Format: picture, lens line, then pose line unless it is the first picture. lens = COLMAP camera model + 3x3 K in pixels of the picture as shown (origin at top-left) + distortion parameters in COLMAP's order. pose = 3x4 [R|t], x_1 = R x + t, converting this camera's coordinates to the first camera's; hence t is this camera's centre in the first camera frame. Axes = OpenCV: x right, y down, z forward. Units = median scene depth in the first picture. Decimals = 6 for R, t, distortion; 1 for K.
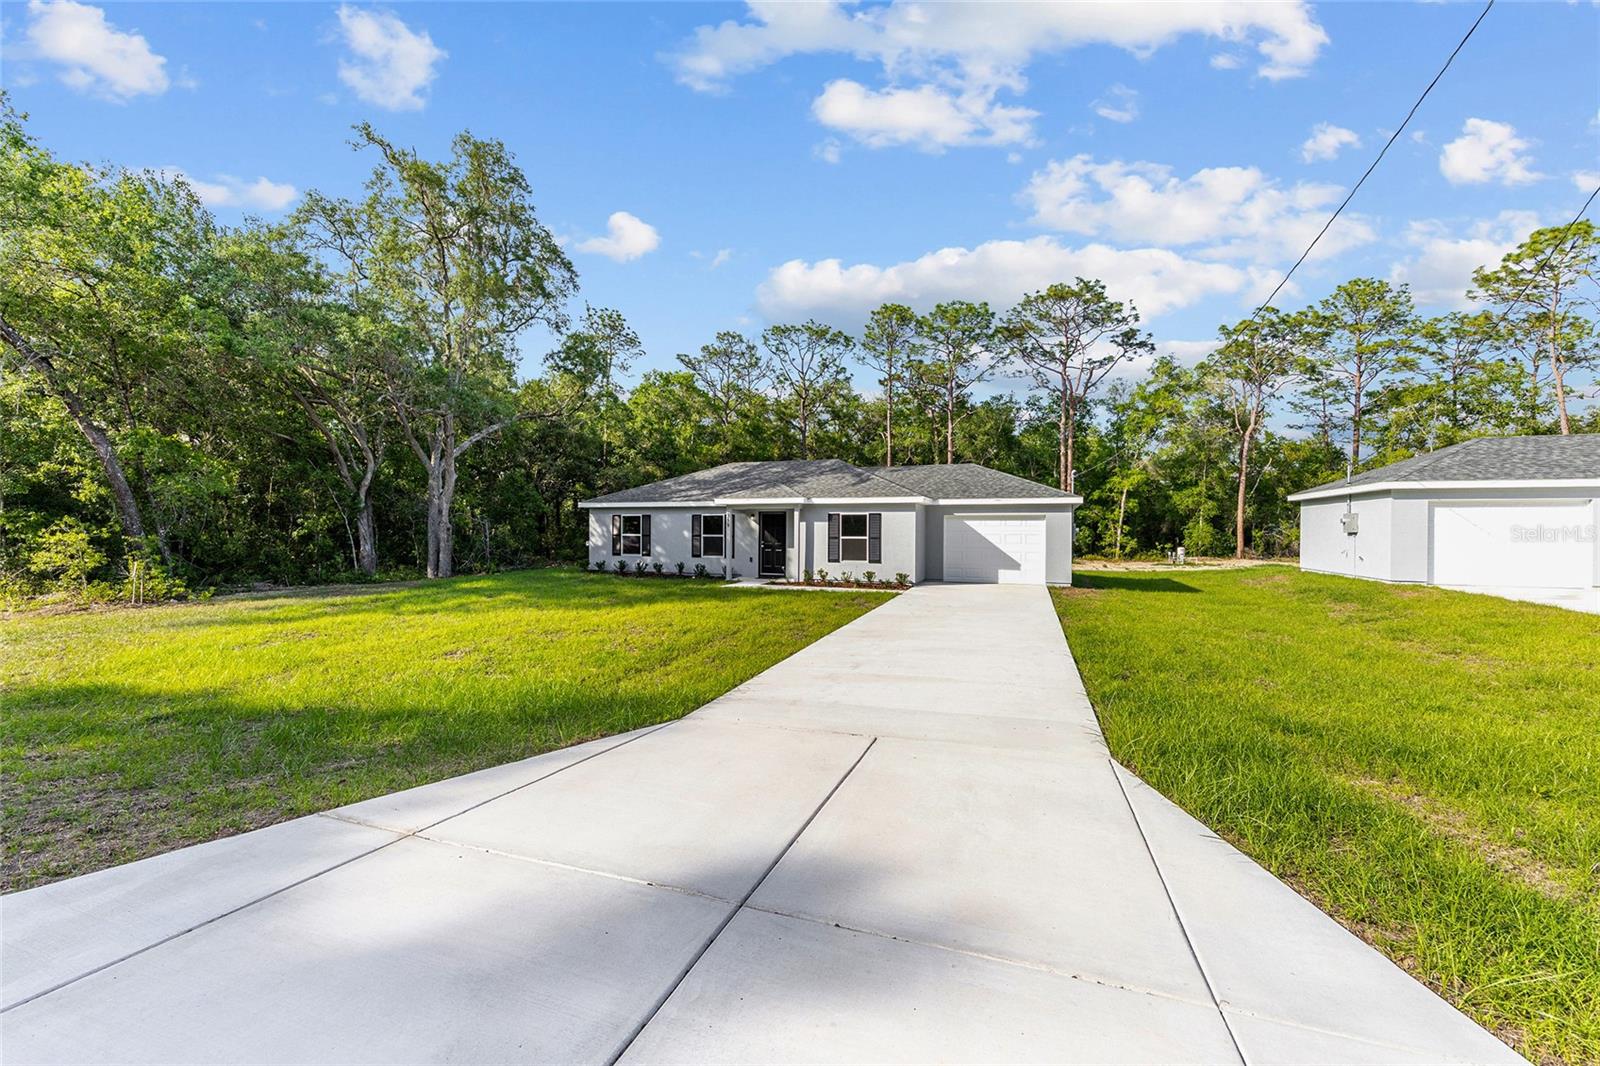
lens RADIAL K [[630.4, 0, 800.0], [0, 630.4, 533.0], [0, 0, 1]] dist [-0.008021, 0.000156]
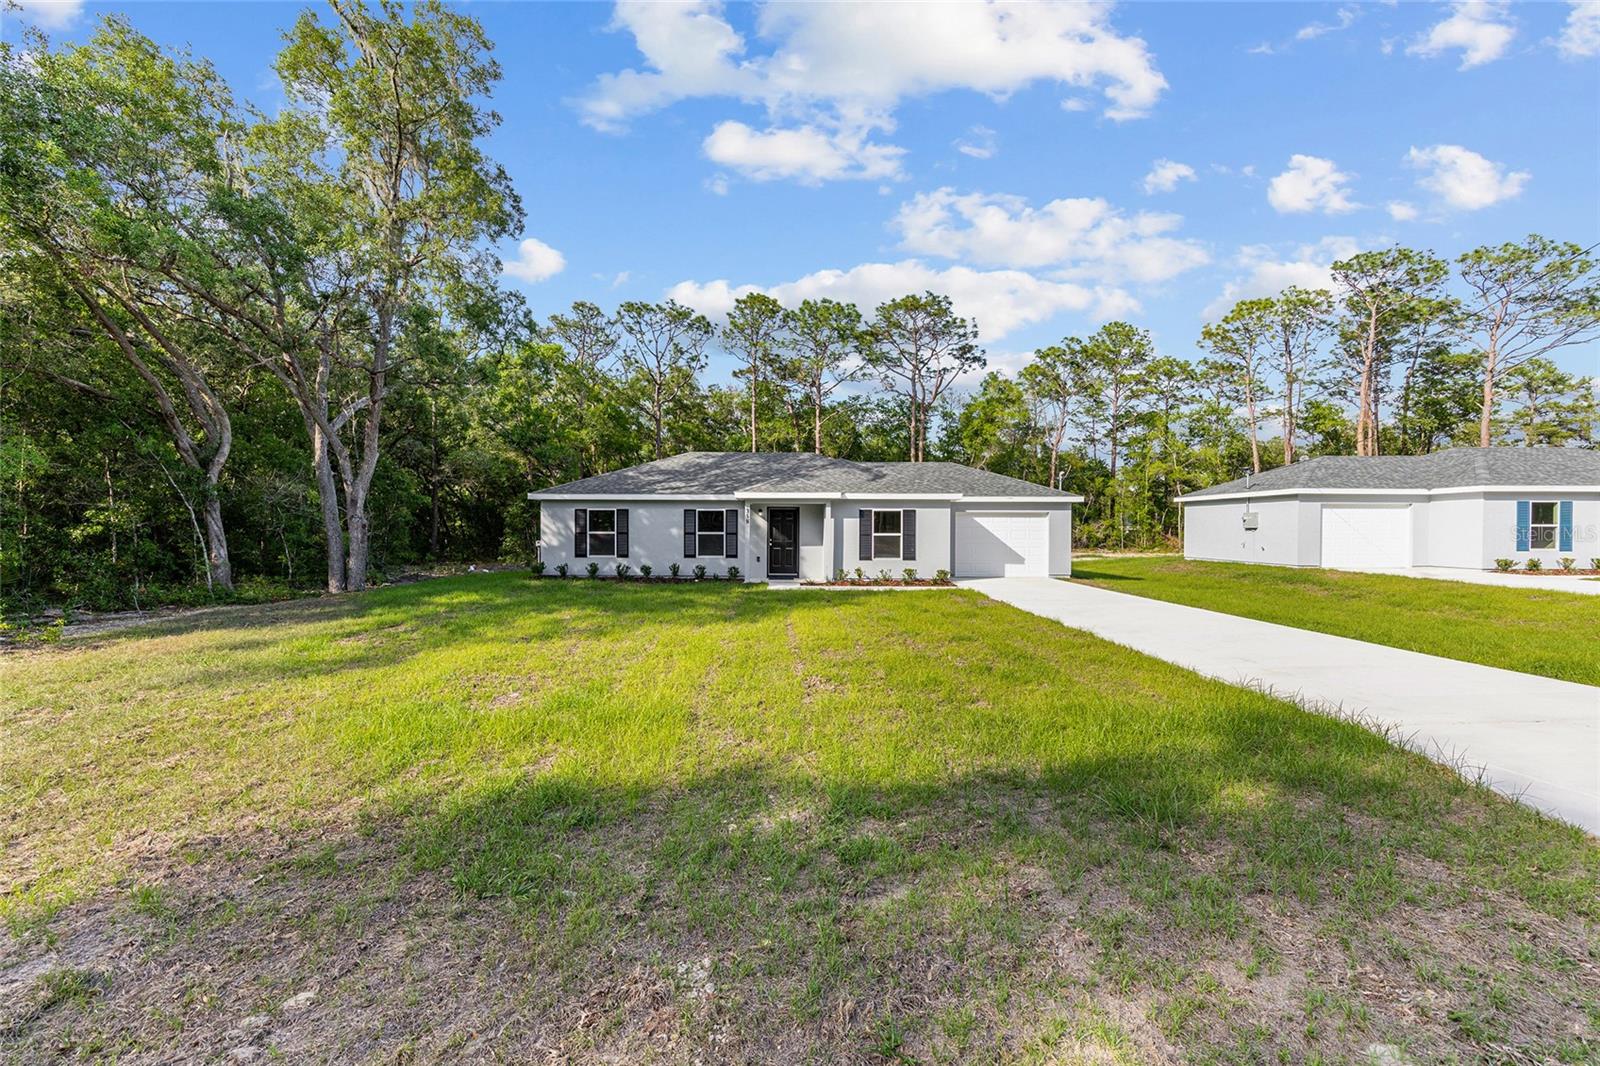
lens RADIAL K [[641.7, 0, 802.8], [0, 641.7, 531.8], [0, 0, 1]] dist [-0.002140, 0.000752]
pose [[0.932715, -0.004833, 0.360582, -0.337799], [0.003100, 0.999981, 0.005382, -0.001979], [-0.360601, -0.003902, 0.932712, 0.104664]]
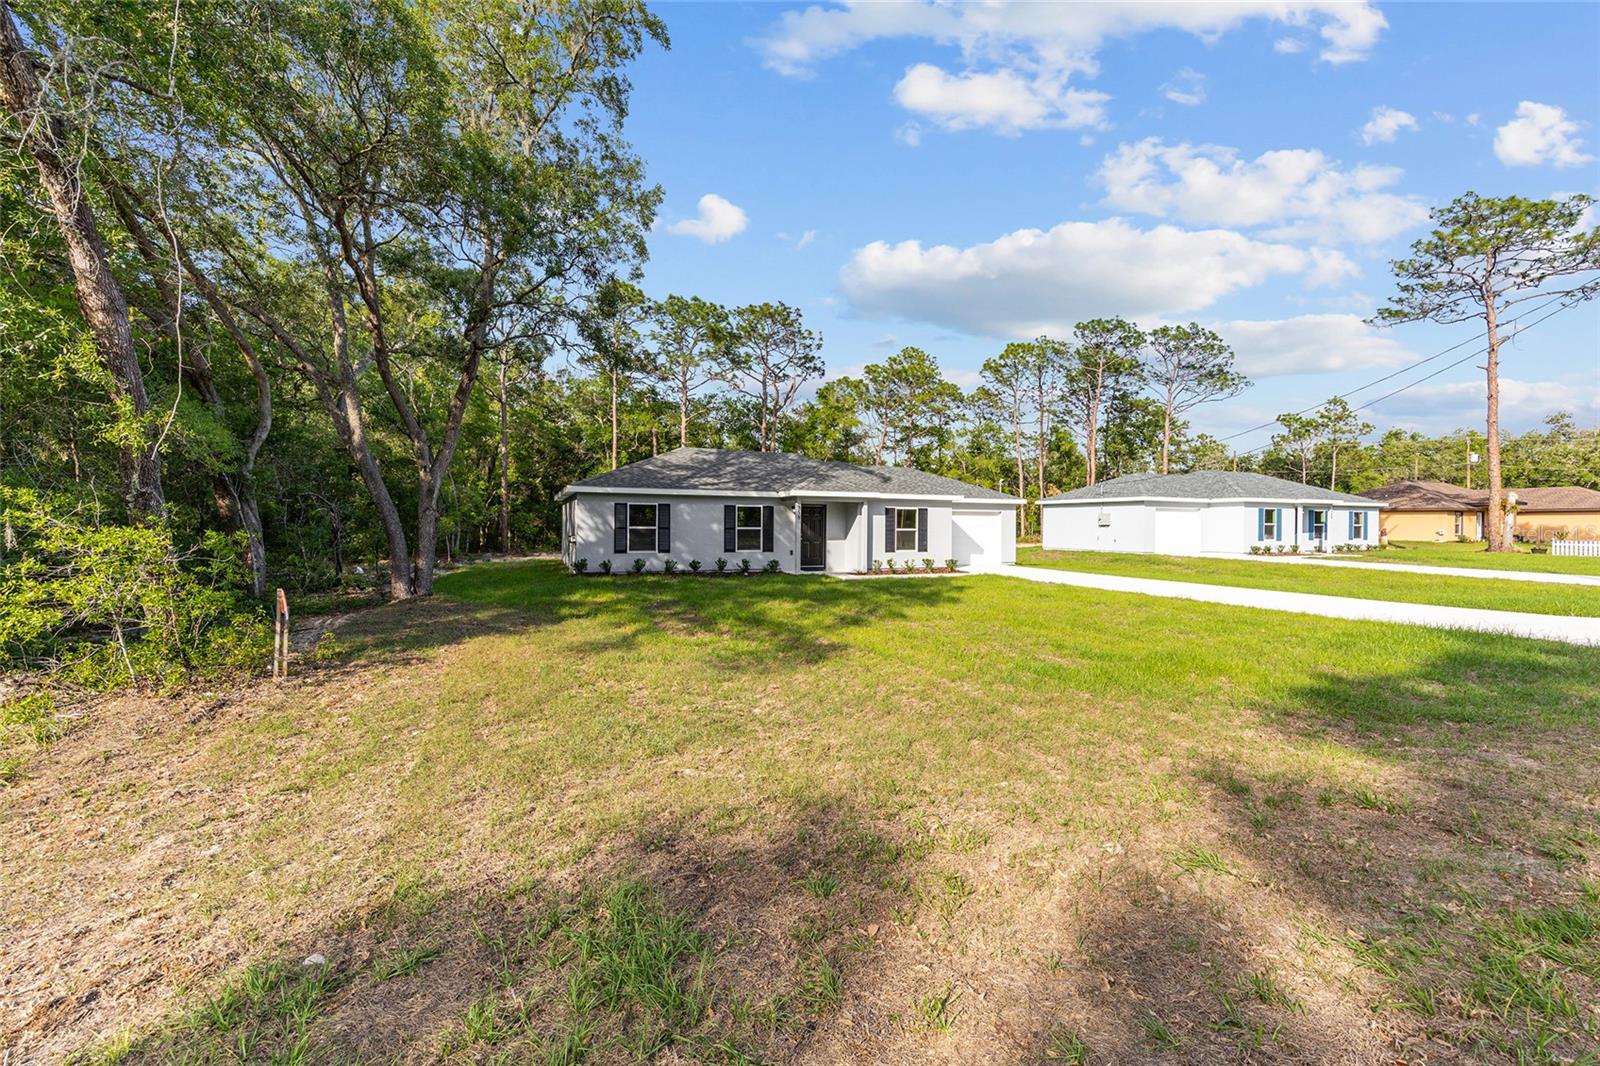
lens RADIAL K [[633.0, 0, 805.0], [0, 633.0, 535.0], [0, 0, 1]] dist [-0.000832, 0.000105]
pose [[0.722755, -0.012682, 0.690988, -0.710626], [-0.001717, 0.999796, 0.020146, -0.004768], [-0.691102, -0.015747, 0.722586, 0.263746]]
